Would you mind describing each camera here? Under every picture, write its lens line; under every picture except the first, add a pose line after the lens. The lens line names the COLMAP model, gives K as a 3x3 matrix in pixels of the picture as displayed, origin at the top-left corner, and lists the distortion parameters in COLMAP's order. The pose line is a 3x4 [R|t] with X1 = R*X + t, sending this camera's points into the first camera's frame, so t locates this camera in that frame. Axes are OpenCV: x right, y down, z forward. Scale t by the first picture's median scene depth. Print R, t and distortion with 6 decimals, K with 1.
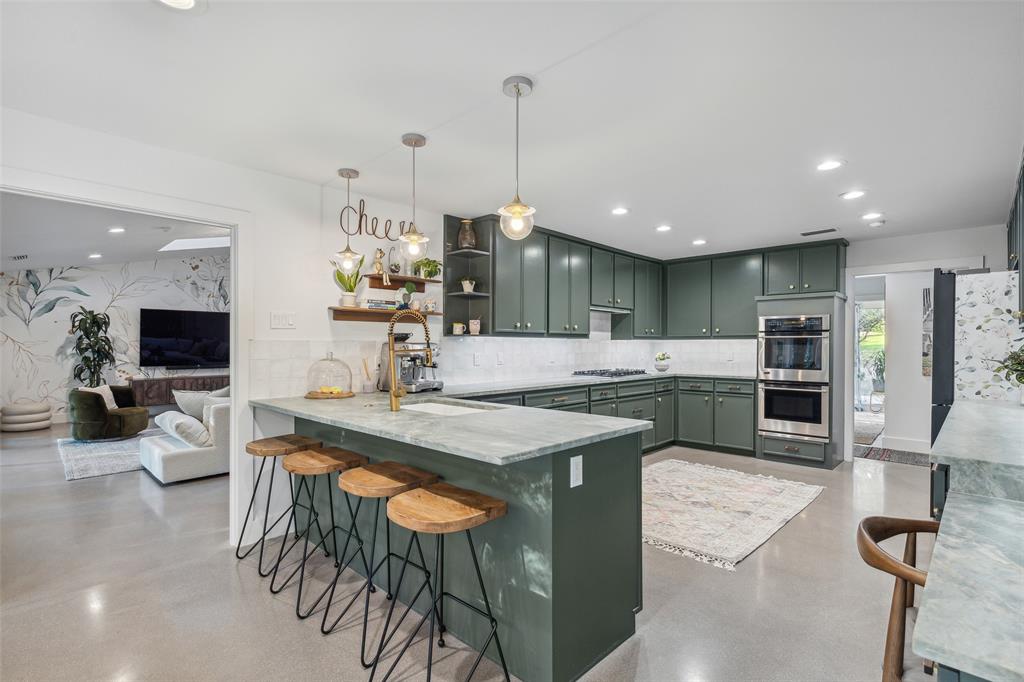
lens RADIAL K [[467.9, 0, 517.4], [0, 467.9, 343.8], [0, 0, 1]] dist [0.004100, -0.000323]
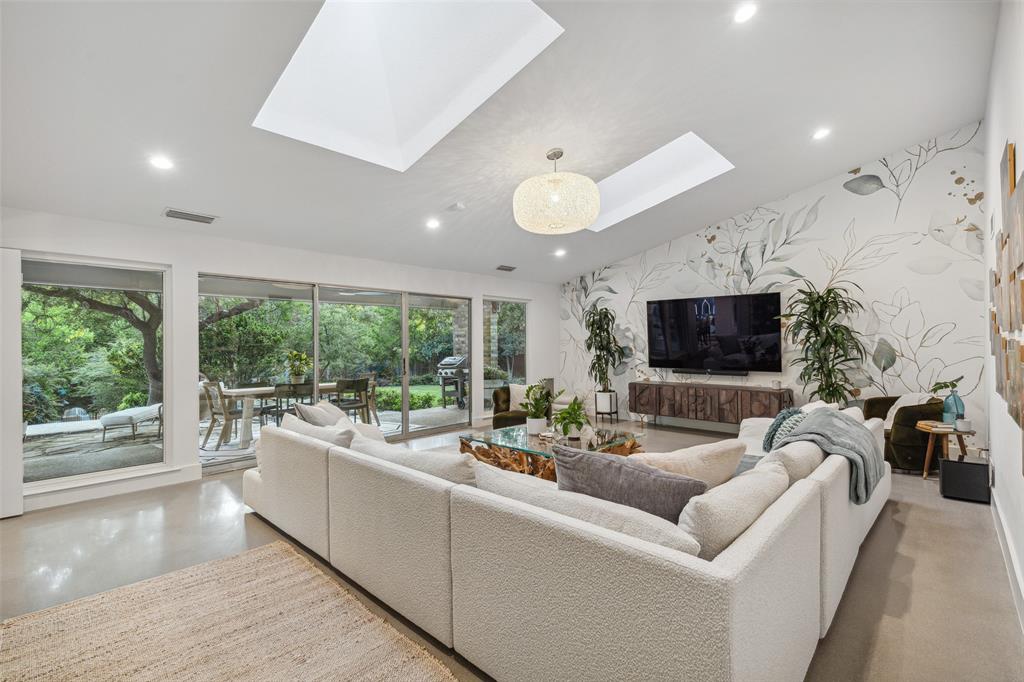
lens RADIAL K [[467.9, 0, 517.4], [0, 467.9, 343.8], [0, 0, 1]] dist [0.004100, -0.000323]
pose [[-0.003112, -0.001474, -0.999994, 0.069310], [0.005852, 0.999982, -0.001492, 0.004409], [0.999978, -0.005857, -0.003103, 0.741154]]
